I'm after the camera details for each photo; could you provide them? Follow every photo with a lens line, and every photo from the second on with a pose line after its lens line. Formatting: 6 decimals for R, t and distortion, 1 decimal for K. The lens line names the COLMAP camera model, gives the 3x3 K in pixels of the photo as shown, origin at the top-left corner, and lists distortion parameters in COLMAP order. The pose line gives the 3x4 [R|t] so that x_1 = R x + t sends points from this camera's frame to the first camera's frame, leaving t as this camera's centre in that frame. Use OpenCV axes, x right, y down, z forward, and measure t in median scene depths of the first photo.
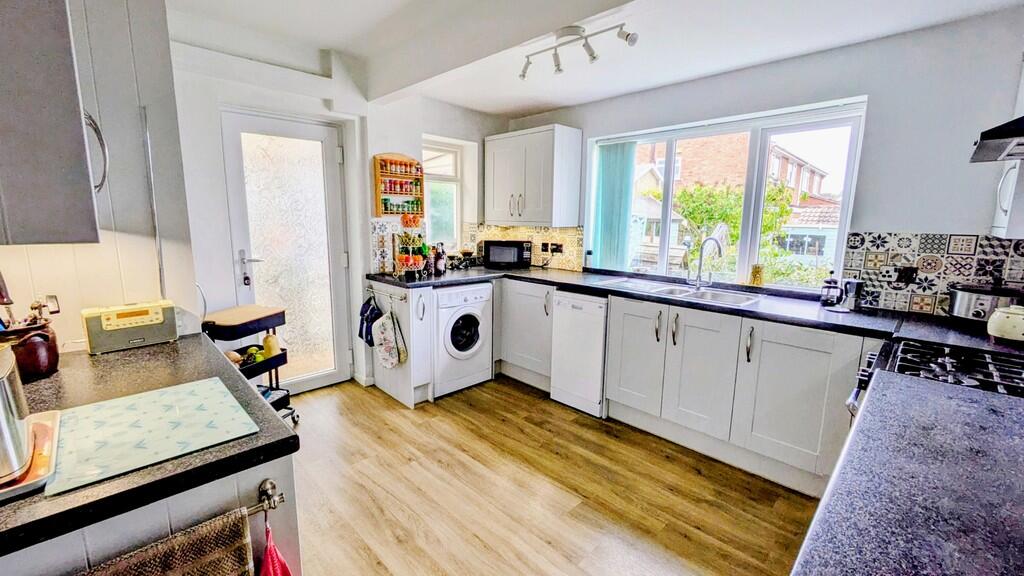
lens RADIAL K [[410.0, 0, 512.0], [0, 410.0, 288.0], [0, 0, 1]] dist [-0.000948, -0.000078]
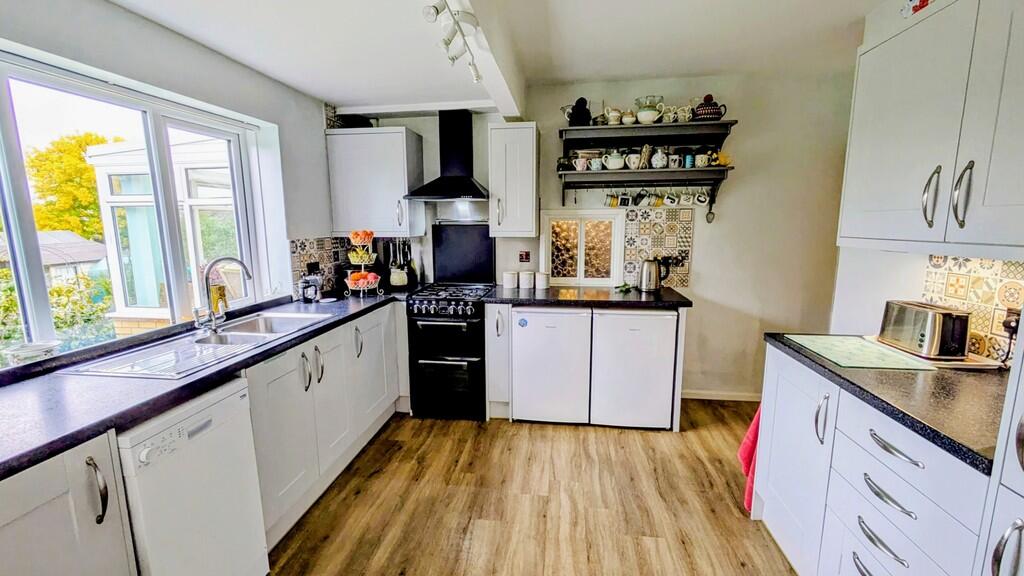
lens RADIAL K [[410.0, 0, 512.0], [0, 410.0, 288.0], [0, 0, 1]] dist [-0.000948, -0.000078]
pose [[-0.597628, -0.141873, 0.789121, -0.540234], [0.133353, 0.952923, 0.272315, -0.253046], [-0.790606, 0.267975, -0.550574, 1.234646]]
